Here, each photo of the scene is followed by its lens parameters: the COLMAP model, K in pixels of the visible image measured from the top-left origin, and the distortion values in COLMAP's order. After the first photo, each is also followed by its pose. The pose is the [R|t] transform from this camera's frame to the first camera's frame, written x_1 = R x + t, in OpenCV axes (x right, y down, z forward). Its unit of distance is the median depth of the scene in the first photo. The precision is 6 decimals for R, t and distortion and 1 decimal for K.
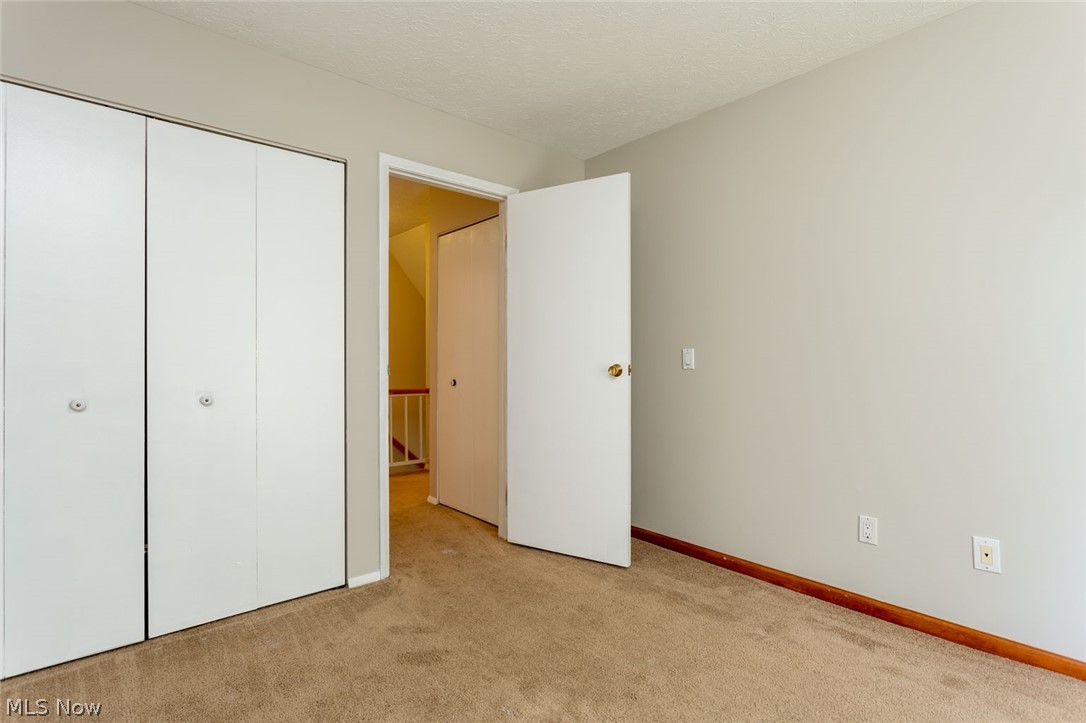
lens RADIAL K [[551.4, 0, 548.7], [0, 551.4, 363.0], [0, 0, 1]] dist [-0.014299, 0.008357]
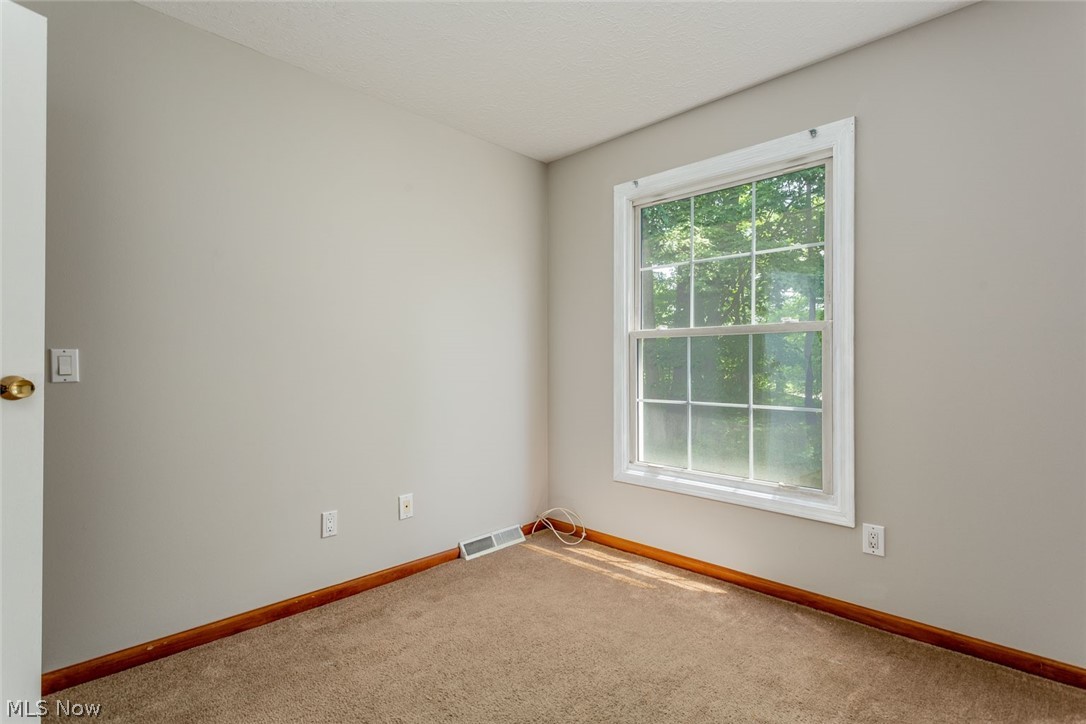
lens RADIAL K [[522.7, 0, 547.9], [0, 522.7, 355.9], [0, 0, 1]] dist [0.005860, 0.000778]
pose [[-0.107941, 0.019215, 0.993972, -0.503729], [0.001666, 0.999815, -0.019147, -0.007755], [-0.994156, -0.000411, -0.107953, 0.684498]]
